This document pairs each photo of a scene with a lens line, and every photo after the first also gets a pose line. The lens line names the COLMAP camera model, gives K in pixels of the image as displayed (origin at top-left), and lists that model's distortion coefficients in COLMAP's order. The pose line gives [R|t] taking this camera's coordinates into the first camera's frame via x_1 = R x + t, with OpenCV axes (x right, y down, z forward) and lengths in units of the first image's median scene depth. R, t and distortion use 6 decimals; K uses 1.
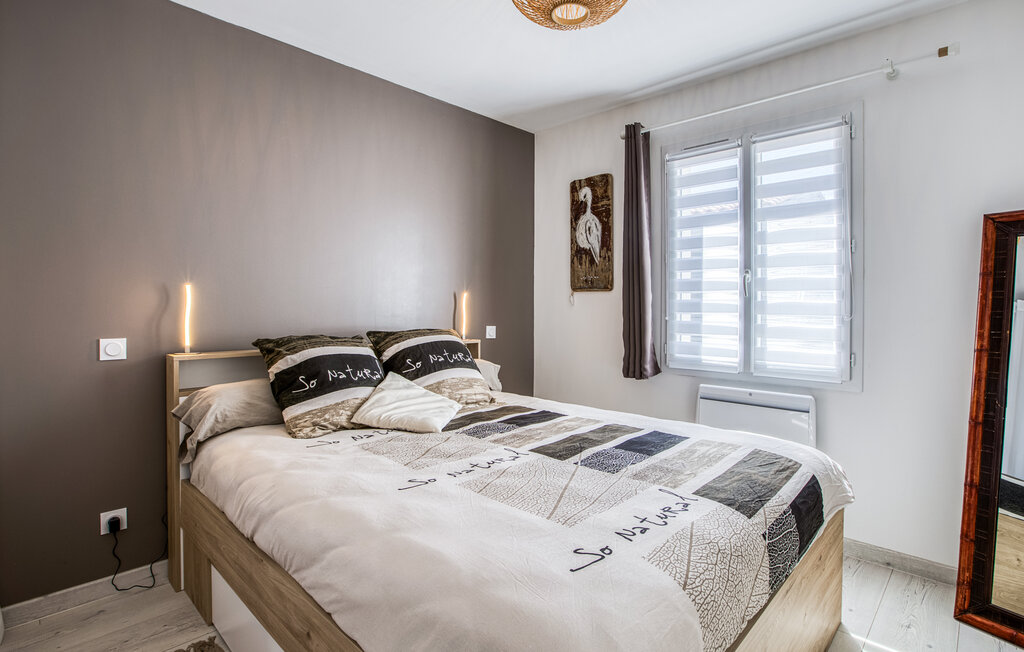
lens RADIAL K [[490.3, 0, 512.0], [0, 490.3, 310.0], [0, 0, 1]] dist [-0.047955, 0.000269]
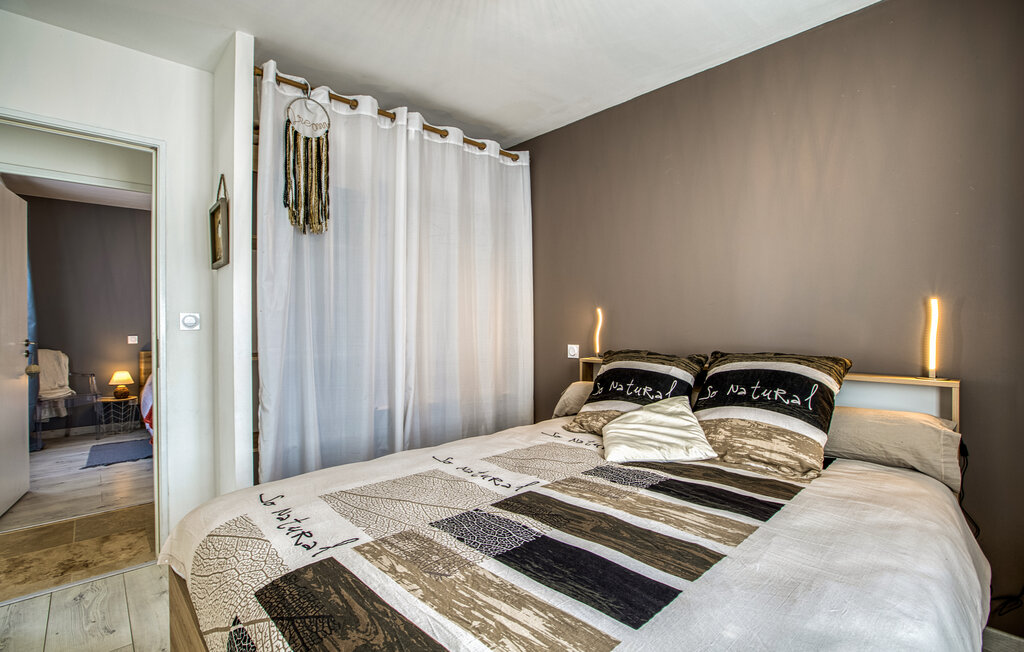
lens RADIAL K [[476.4, 0, 539.9], [0, 476.4, 328.6], [0, 0, 1]] dist [-0.052100, 0.000050]
pose [[-0.013519, 0.000235, -0.999909, 0.882500], [-0.003797, 0.999993, 0.000287, 0.006241], [0.999901, 0.003800, -0.013518, 1.058325]]
